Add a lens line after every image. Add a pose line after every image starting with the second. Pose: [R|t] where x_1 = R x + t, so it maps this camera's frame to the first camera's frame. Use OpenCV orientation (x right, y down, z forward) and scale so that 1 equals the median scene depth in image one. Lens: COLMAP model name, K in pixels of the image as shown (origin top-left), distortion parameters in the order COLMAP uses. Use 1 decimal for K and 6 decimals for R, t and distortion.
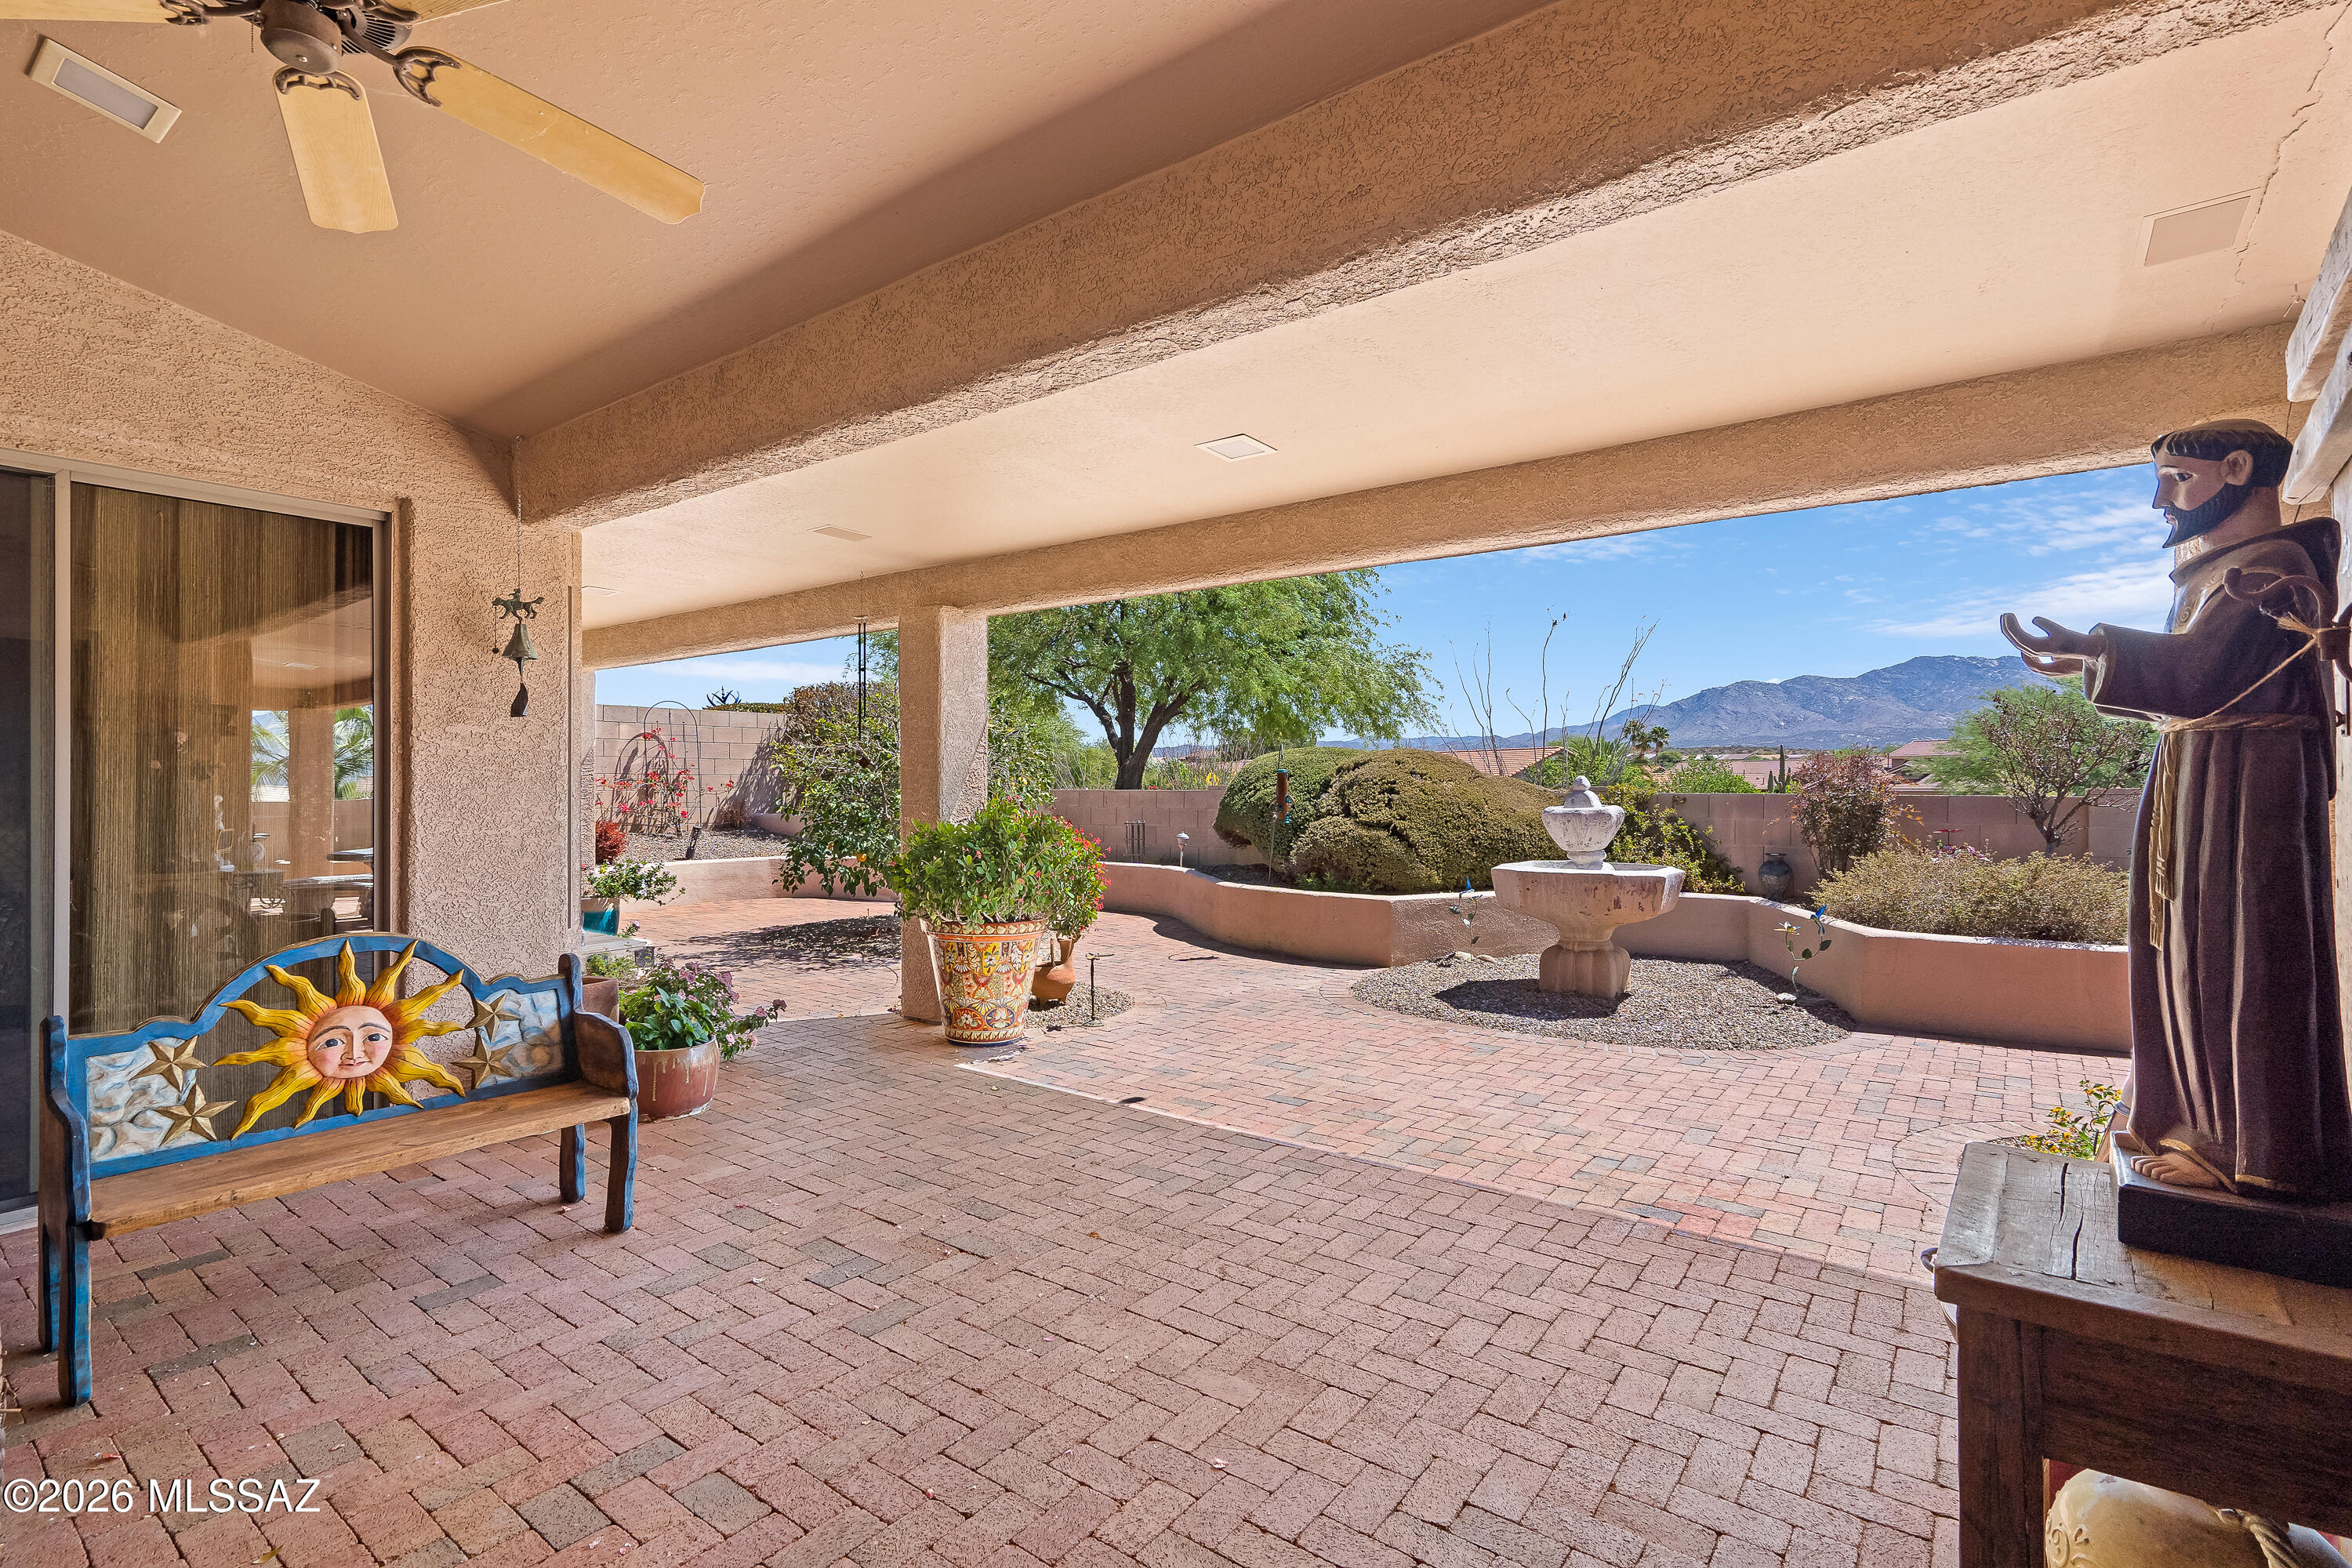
lens RADIAL K [[1069.9, 0, 1176.0], [0, 1069.9, 784.0], [0, 0, 1]] dist [0.003572, 0.000160]
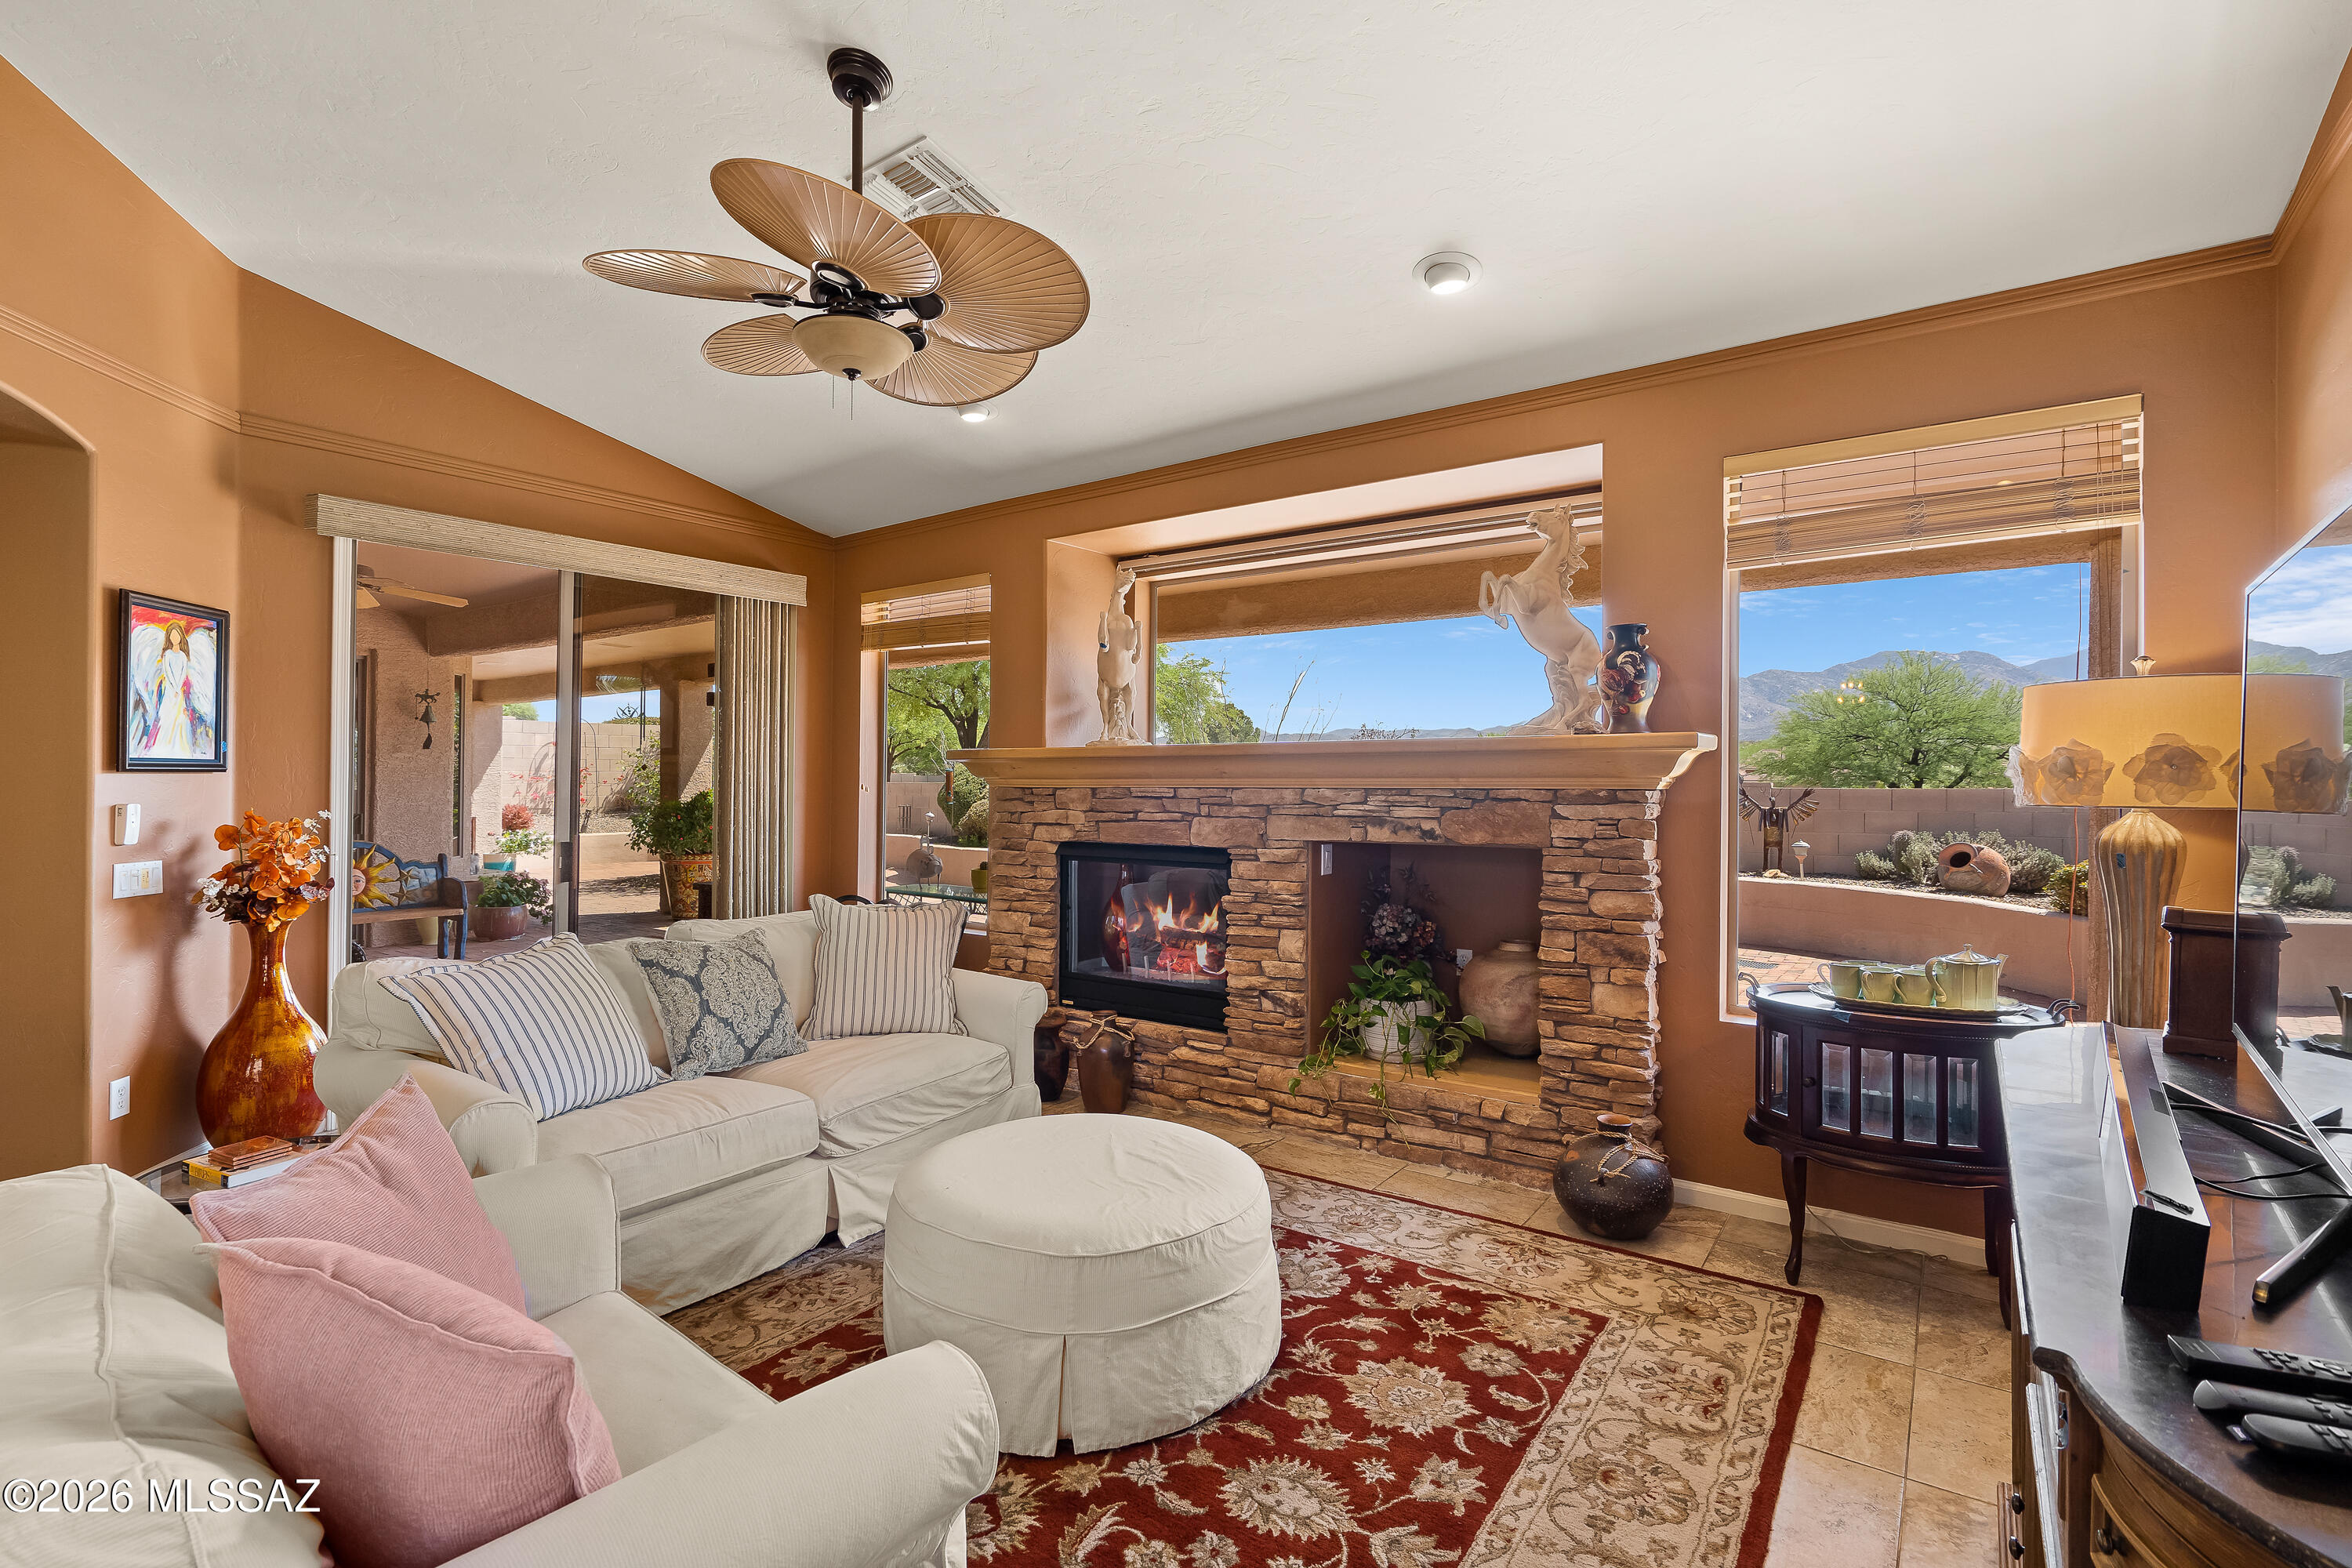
lens RADIAL K [[1058.8, 0, 1178.5], [0, 1058.8, 763.6], [0, 0, 1]] dist [0.000456, 0.000209]
pose [[0.999751, -0.000656, 0.022291, 0.849506], [0.000917, 0.999931, -0.011670, -0.008400], [-0.022282, 0.011688, 0.999683, -1.160451]]
